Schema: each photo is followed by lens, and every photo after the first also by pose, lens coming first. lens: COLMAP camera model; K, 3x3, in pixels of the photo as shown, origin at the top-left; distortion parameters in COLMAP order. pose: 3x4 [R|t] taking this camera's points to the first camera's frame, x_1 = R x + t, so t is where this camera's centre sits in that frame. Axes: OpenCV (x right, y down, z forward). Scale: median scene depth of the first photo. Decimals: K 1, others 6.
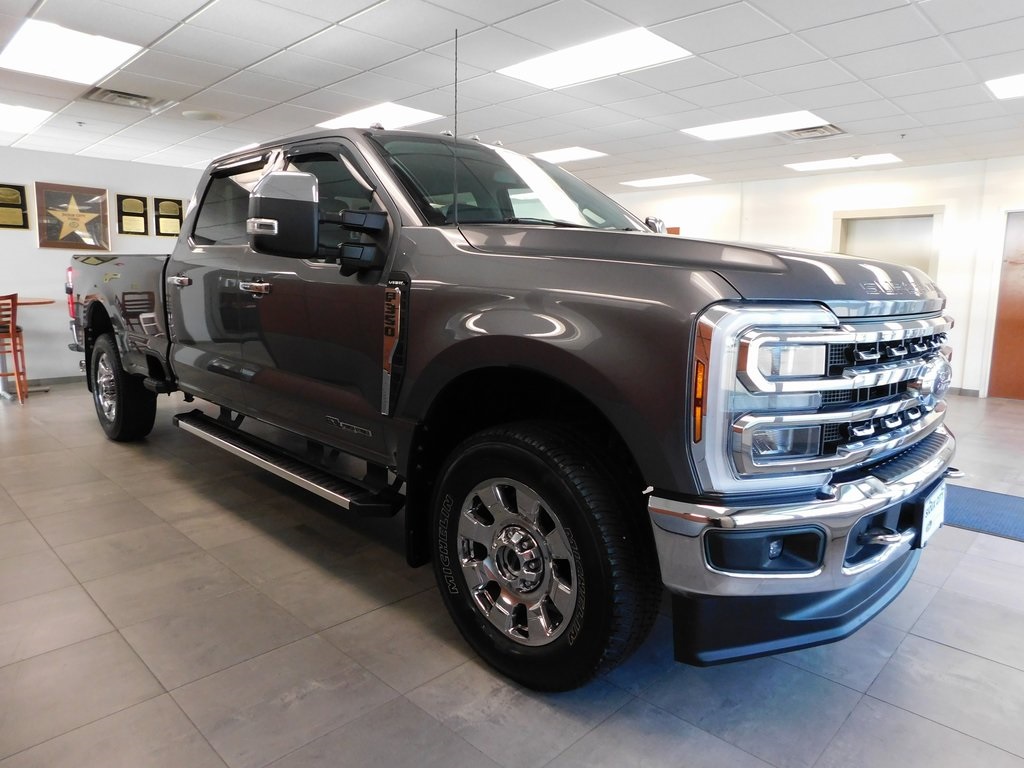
lens RADIAL K [[670.6, 0, 510.3], [0, 670.6, 380.8], [0, 0, 1]] dist [-0.073973, 0.057338]
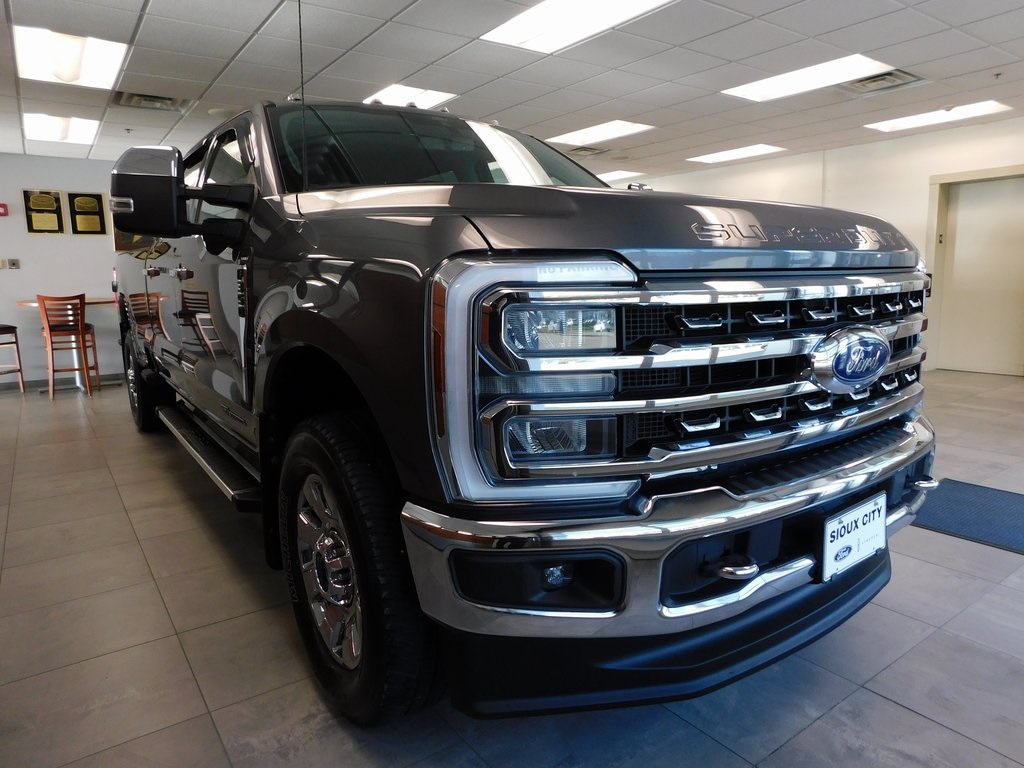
lens RADIAL K [[666.7, 0, 512.0], [0, 666.7, 384.0], [0, 0, 1]] dist [-0.060433, 0.042434]
pose [[0.983807, -0.001879, -0.179221, 0.383417], [0.003995, 0.999927, 0.011445, 0.017329], [0.179186, -0.011975, 0.983742, 0.189392]]
